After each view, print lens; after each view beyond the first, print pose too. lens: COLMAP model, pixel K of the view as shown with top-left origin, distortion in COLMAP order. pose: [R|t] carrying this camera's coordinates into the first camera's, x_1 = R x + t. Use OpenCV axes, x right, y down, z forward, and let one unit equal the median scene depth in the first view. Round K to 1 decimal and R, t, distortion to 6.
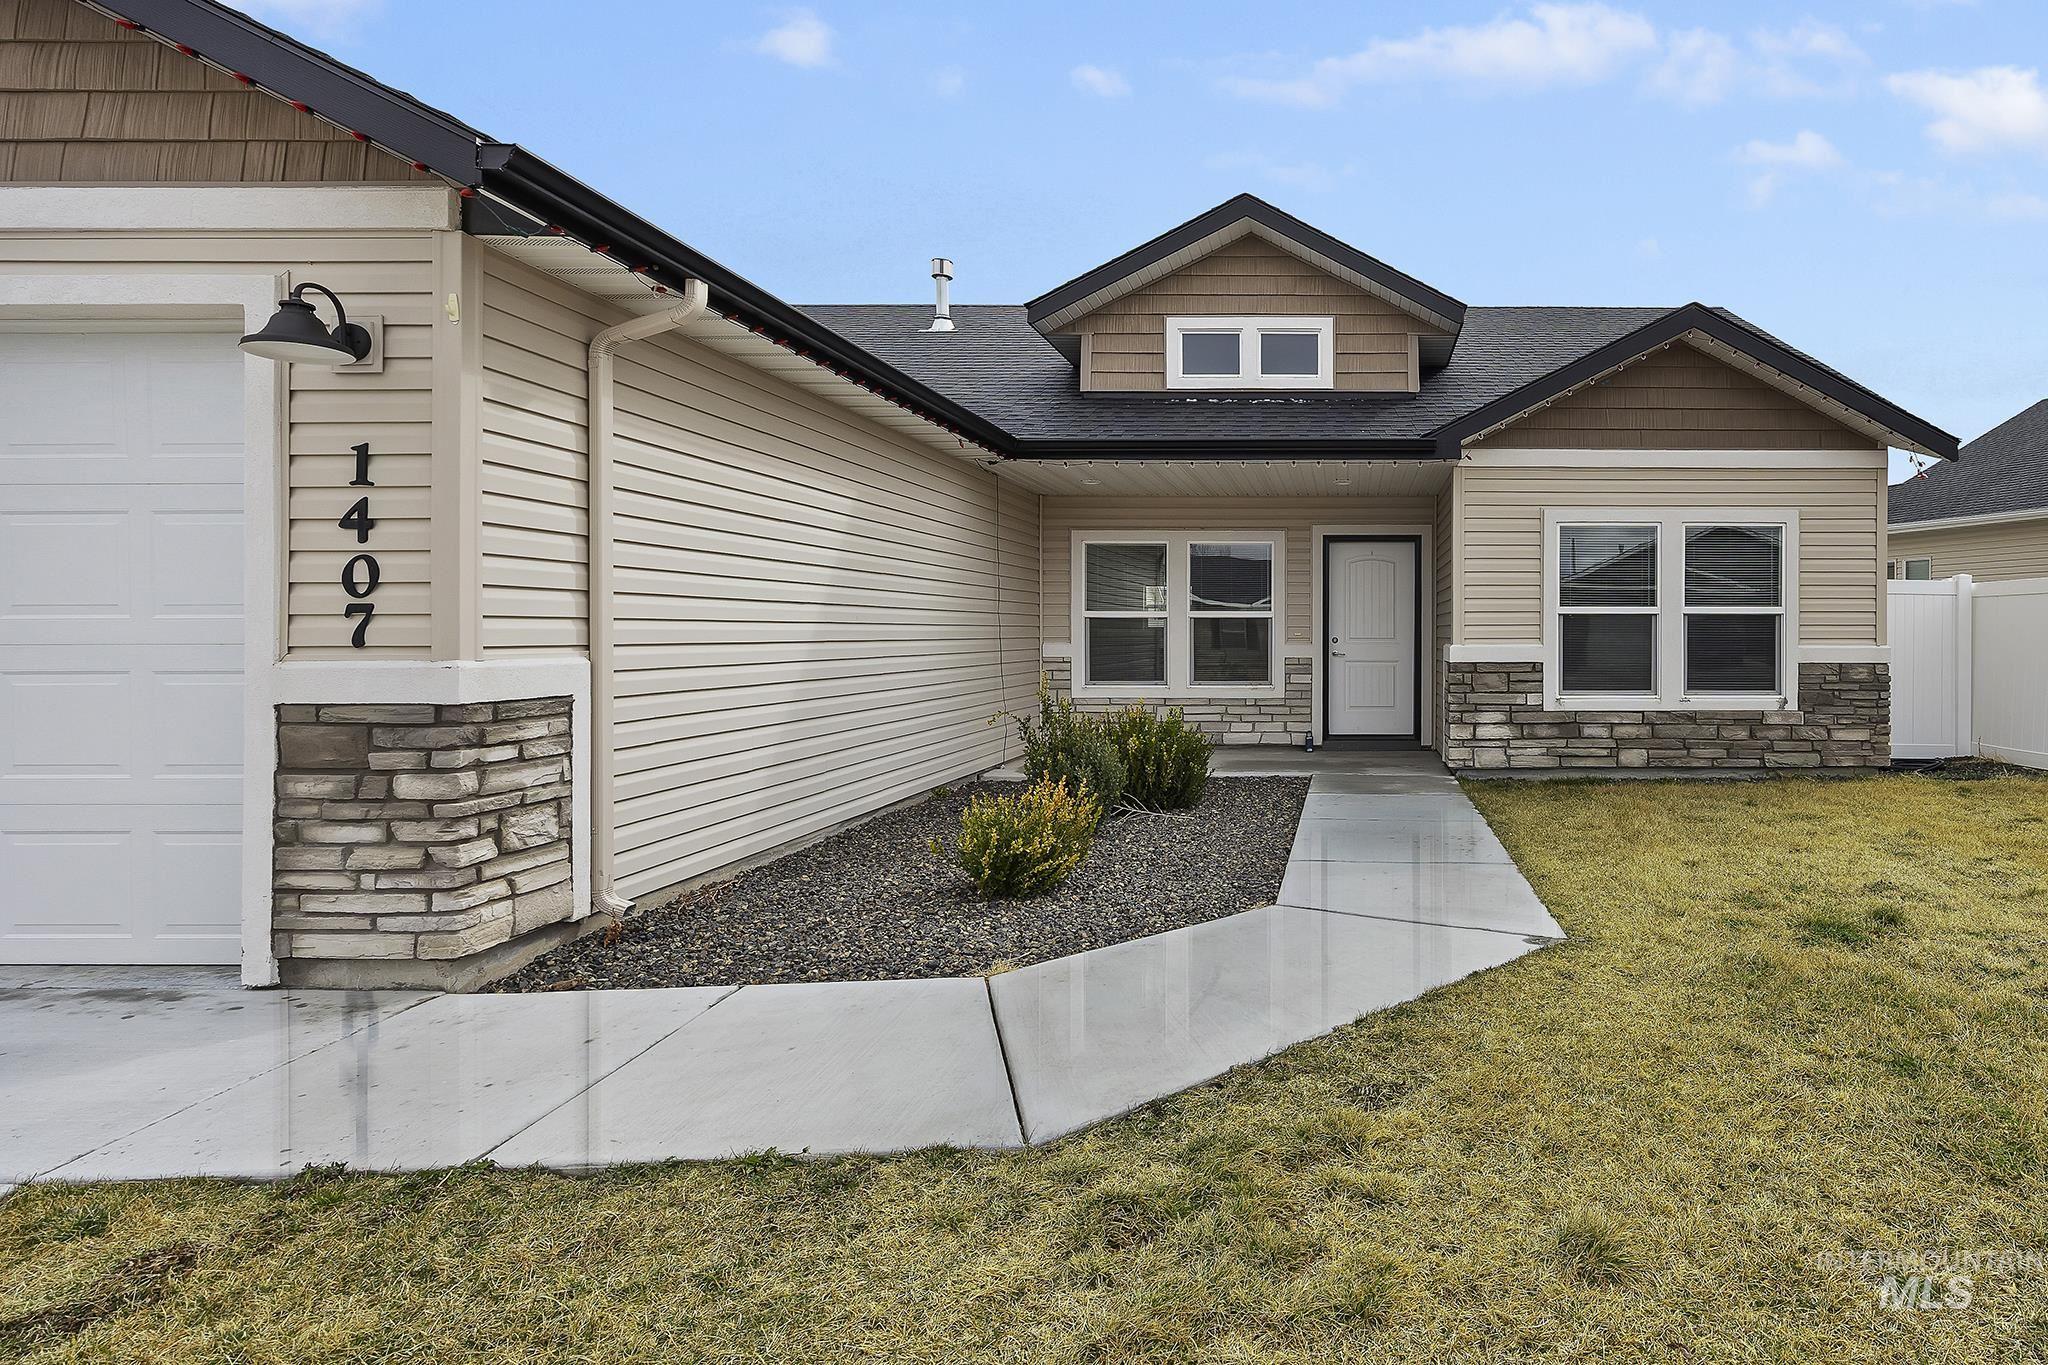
lens RADIAL K [[784.8, 0, 1026.5], [0, 784.8, 620.9], [0, 0, 1]] dist [-0.000676, -0.000091]
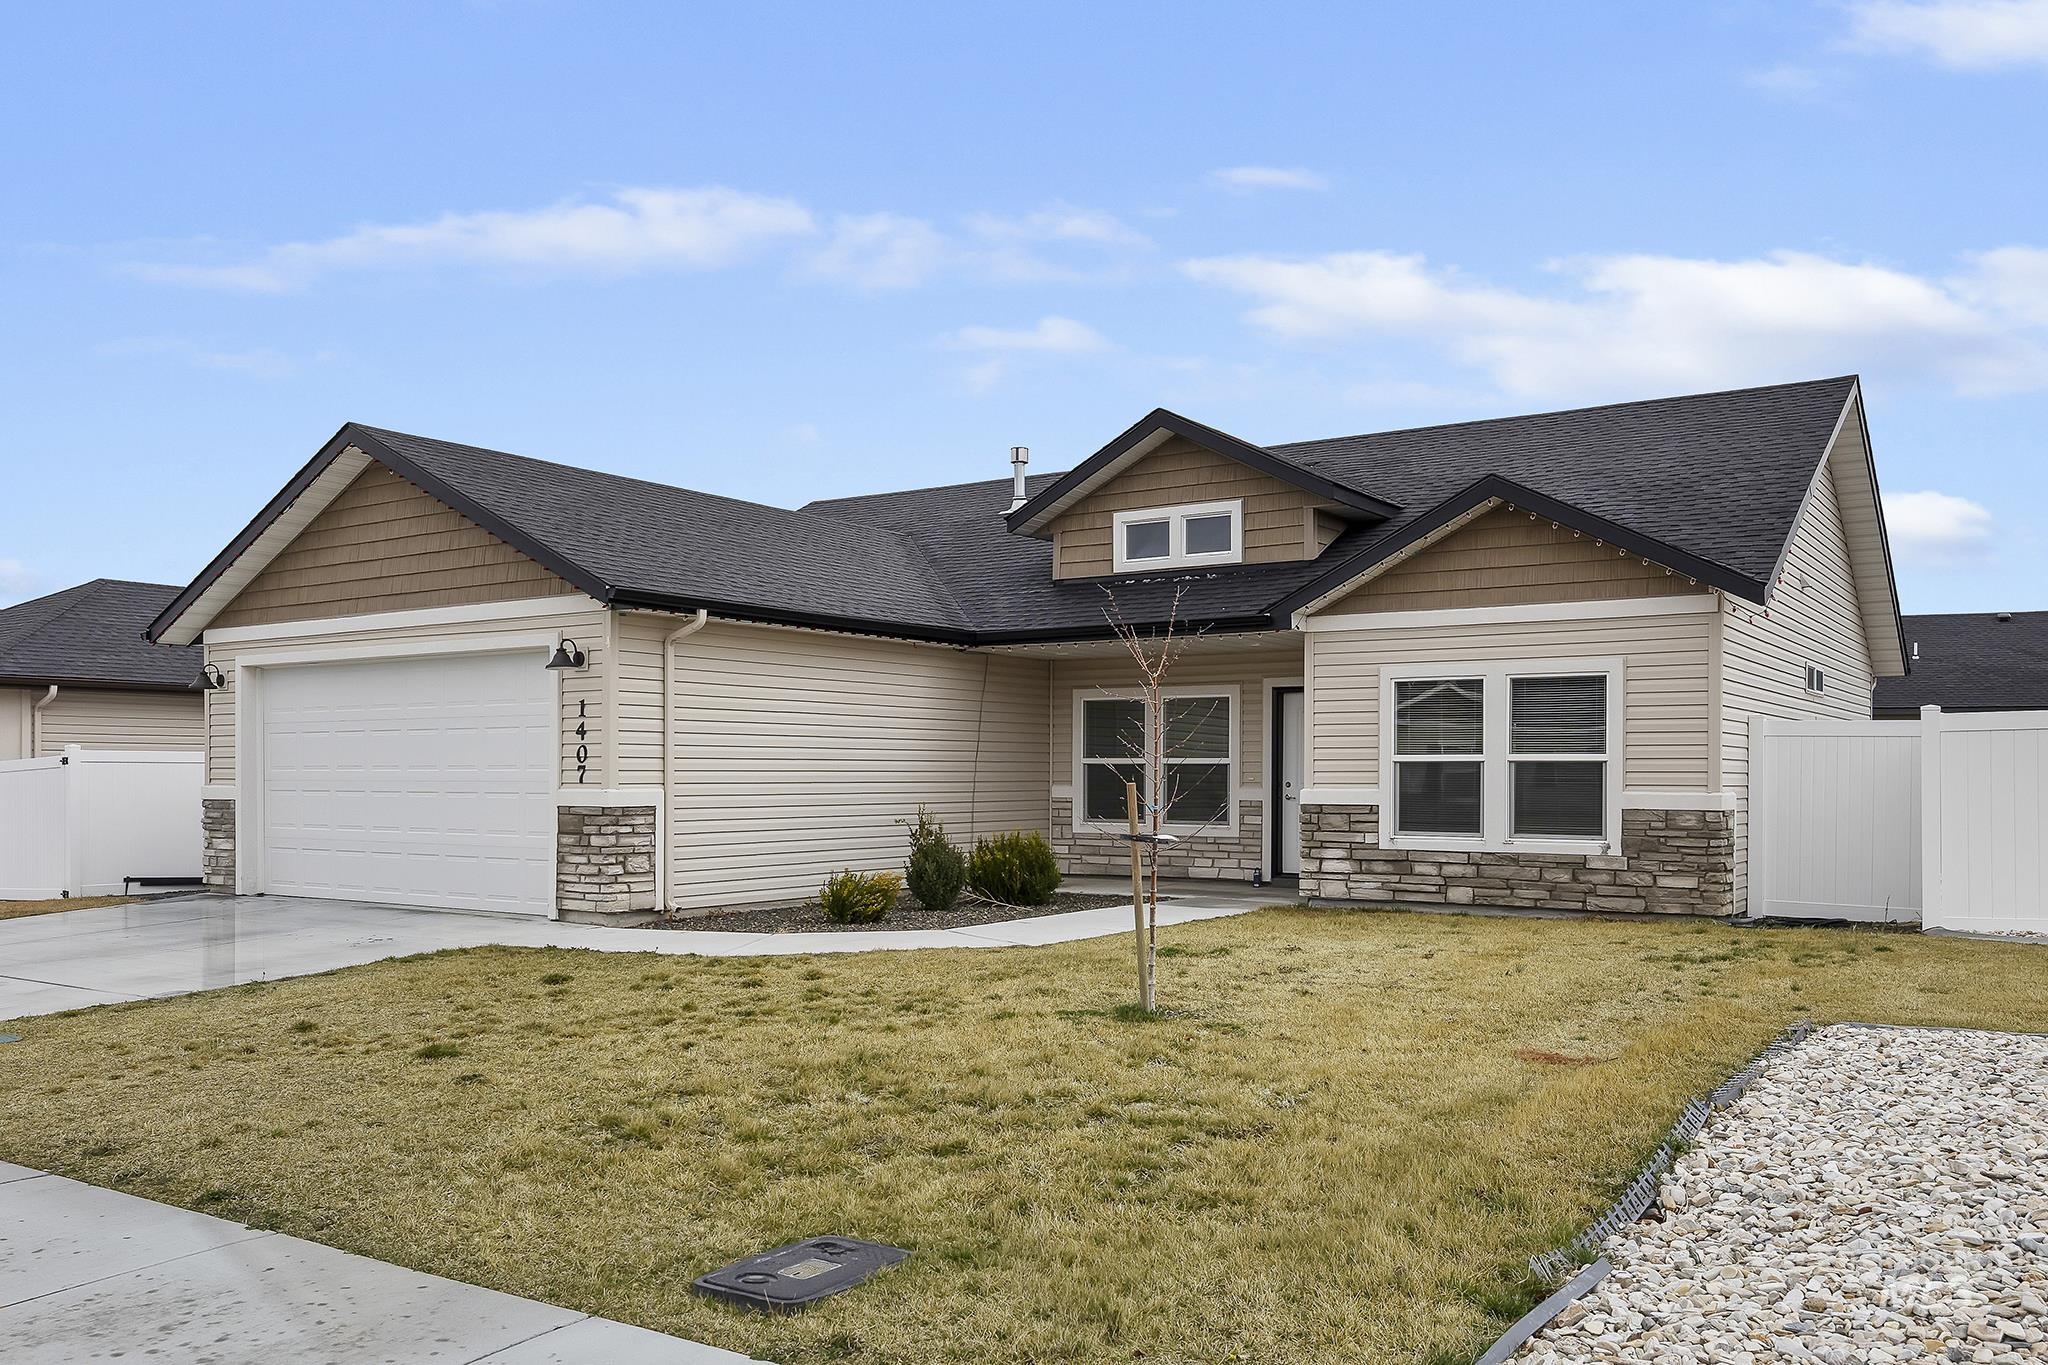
lens RADIAL K [[1615.0, 0, 1024.0], [0, 1615.0, 682.5], [0, 0, 1]] dist [0.006977, 0.001543]
pose [[0.829694, -0.029529, -0.557437, 1.520957], [0.007648, 0.999108, -0.041541, -0.029403], [0.558166, 0.030203, 0.829180, -1.180746]]
